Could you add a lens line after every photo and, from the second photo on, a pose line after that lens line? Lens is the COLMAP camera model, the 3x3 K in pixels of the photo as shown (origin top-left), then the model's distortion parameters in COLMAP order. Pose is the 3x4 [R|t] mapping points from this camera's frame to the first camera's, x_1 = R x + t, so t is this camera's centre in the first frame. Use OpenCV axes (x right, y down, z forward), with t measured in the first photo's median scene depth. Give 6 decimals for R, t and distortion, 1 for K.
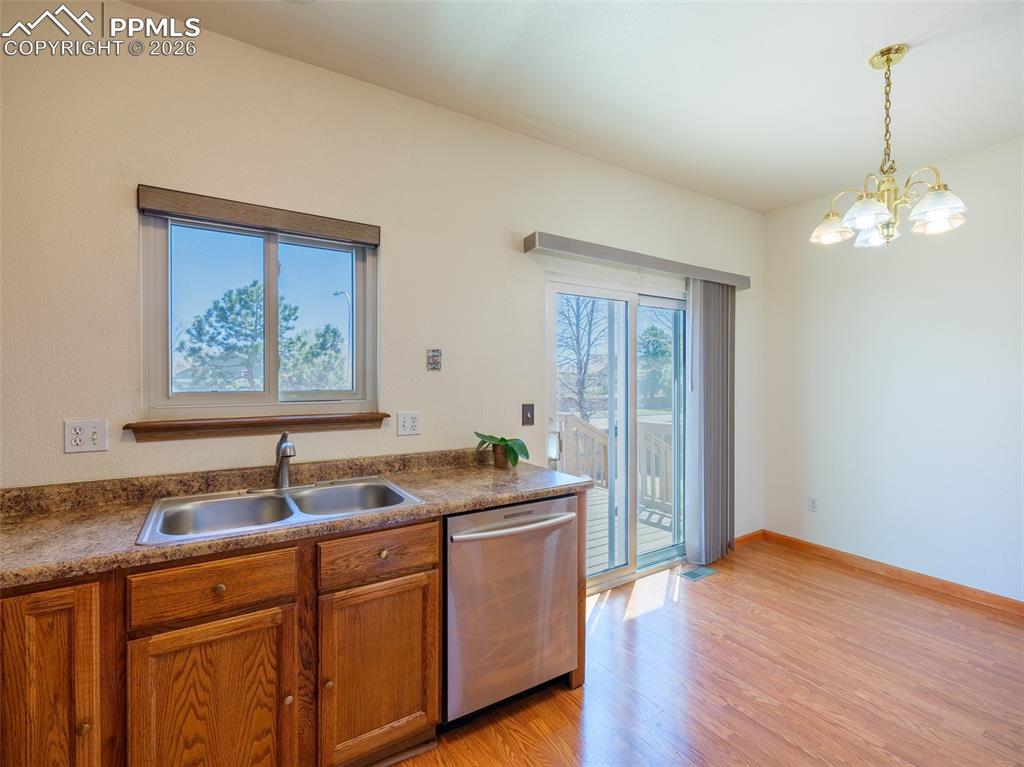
lens RADIAL K [[459.0, 0, 509.5], [0, 459.0, 381.5], [0, 0, 1]] dist [0.000361, 0.000253]
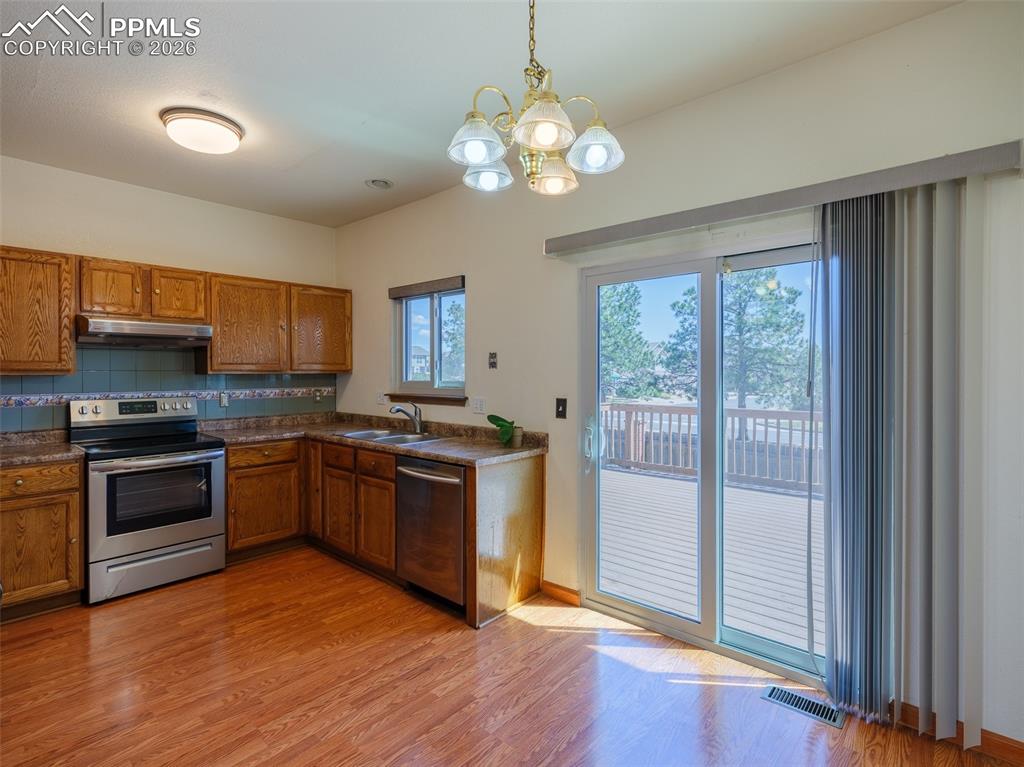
lens RADIAL K [[518.0, 0, 512.0], [0, 518.0, 383.5], [0, 0, 1]] dist [0.001156, 0.000129]
pose [[0.276523, 0.017270, -0.960852, 1.416116], [-0.011960, 0.999823, 0.014529, -0.001998], [0.960933, 0.007475, 0.276681, 0.680508]]
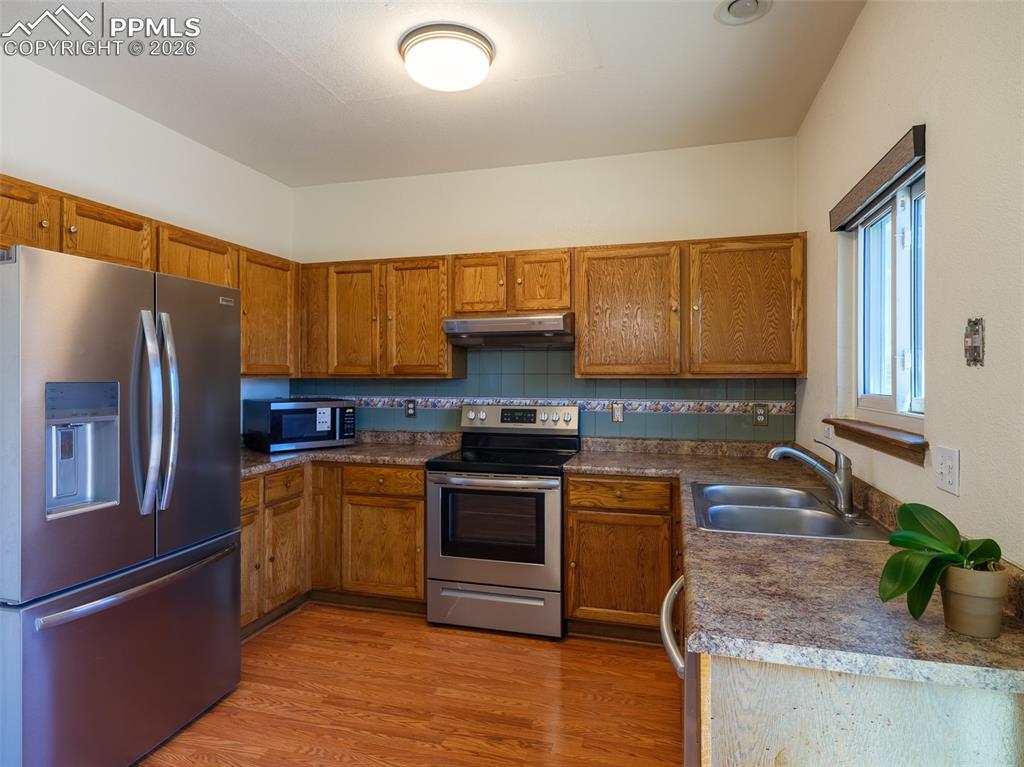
lens RADIAL K [[590.6, 0, 508.9], [0, 590.6, 379.7], [0, 0, 1]] dist [-0.001149, -0.000227]
pose [[-0.750841, -0.001140, -0.660482, 0.596432], [-0.013980, 0.999802, 0.014166, -0.012425], [0.660335, 0.019870, -0.750708, 1.232660]]
